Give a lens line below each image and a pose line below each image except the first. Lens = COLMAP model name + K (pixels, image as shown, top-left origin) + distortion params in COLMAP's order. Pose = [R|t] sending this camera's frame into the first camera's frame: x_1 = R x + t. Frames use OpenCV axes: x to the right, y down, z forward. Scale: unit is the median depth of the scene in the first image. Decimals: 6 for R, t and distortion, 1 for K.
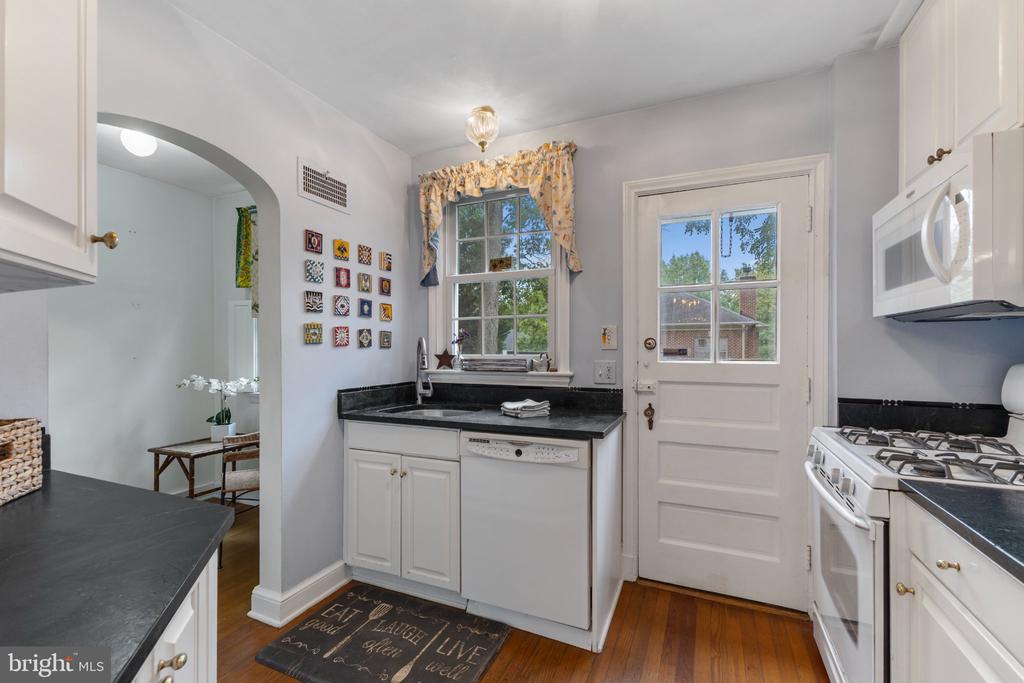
lens RADIAL K [[439.7, 0, 512.9], [0, 439.7, 344.3], [0, 0, 1]] dist [0.002663, 0.000333]
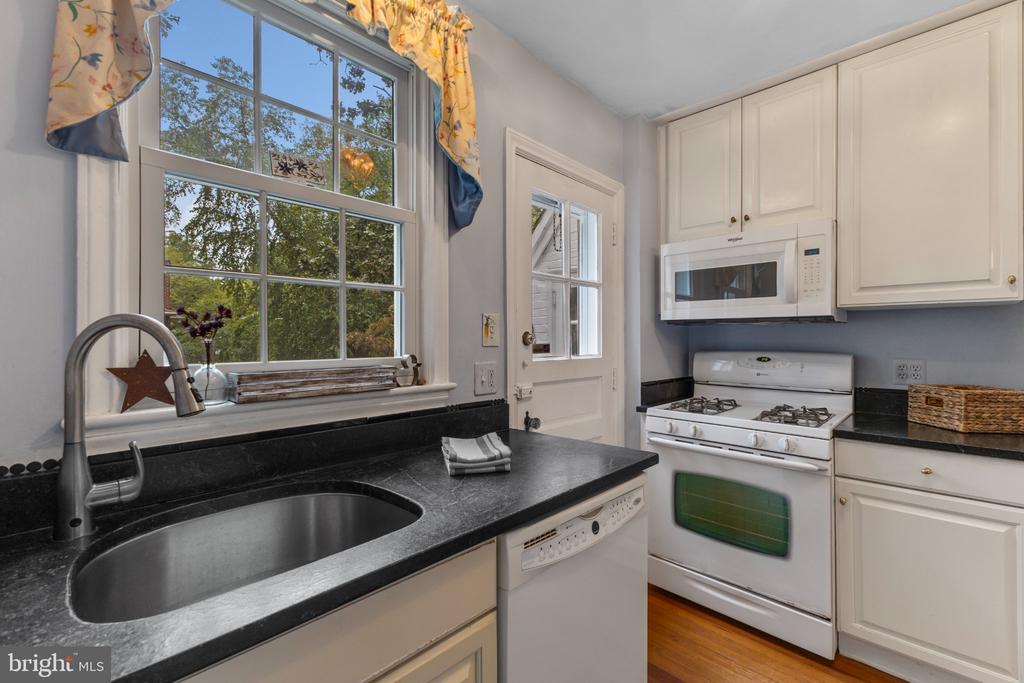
lens RADIAL K [[441.7, 0, 511.9], [0, 441.7, 336.1], [0, 0, 1]] dist [0.010457, -0.000142]
pose [[0.352137, 0.008600, 0.935909, -0.453446], [-0.005678, 0.999959, -0.007052, -0.000654], [-0.935931, -0.002831, 0.352172, 0.710991]]
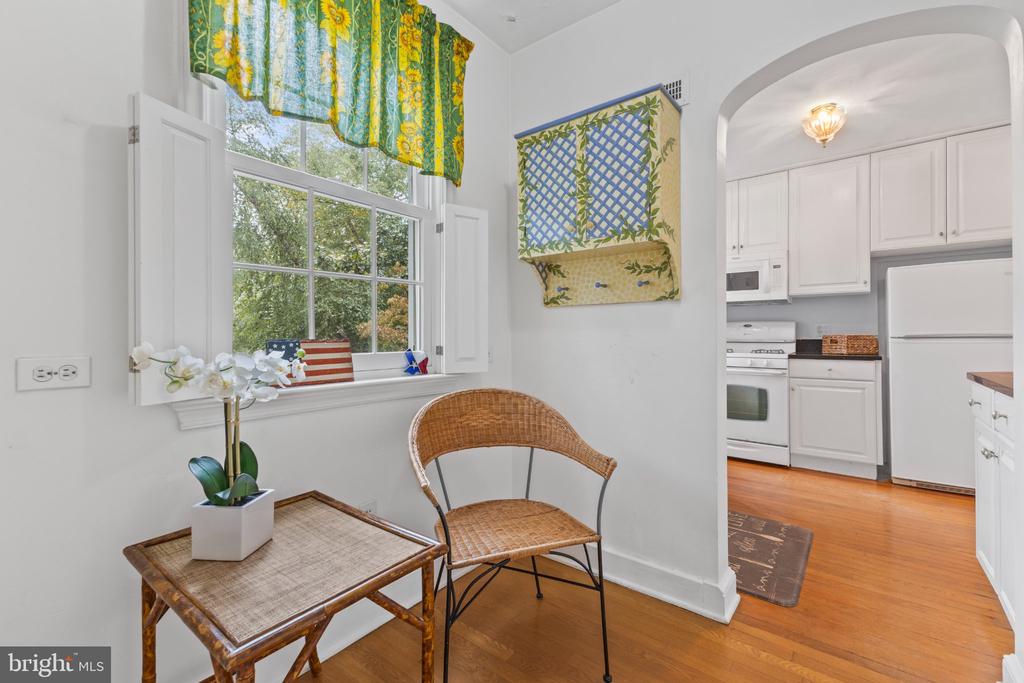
lens RADIAL K [[442.5, 0, 509.8], [0, 442.5, 331.9], [0, 0, 1]] dist [0.010158, 0.000232]
pose [[0.248703, 0.009828, 0.968530, -1.281304], [-0.003249, 0.999951, -0.009312, 0.088110], [-0.968574, -0.000831, 0.248723, 1.017084]]
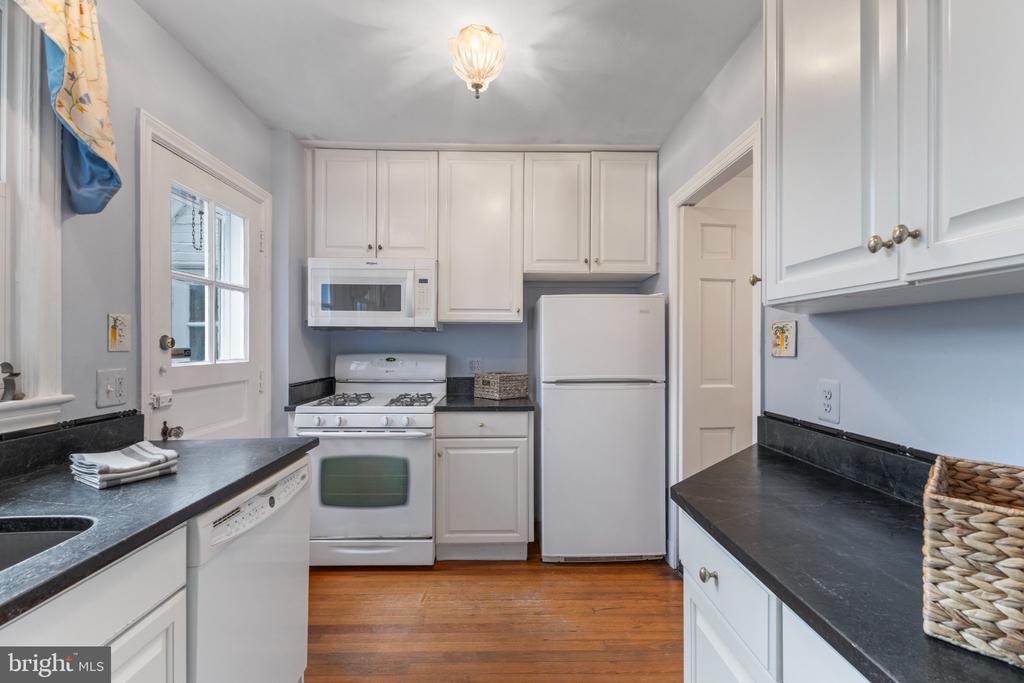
lens RADIAL K [[439.7, 0, 512.9], [0, 439.7, 344.3], [0, 0, 1]] dist [0.002663, 0.000333]
pose [[-0.427872, -0.000386, 0.903839, -0.611661], [-0.007017, 0.999971, -0.002894, -0.000987], [-0.903812, -0.007580, -0.427863, 0.756158]]
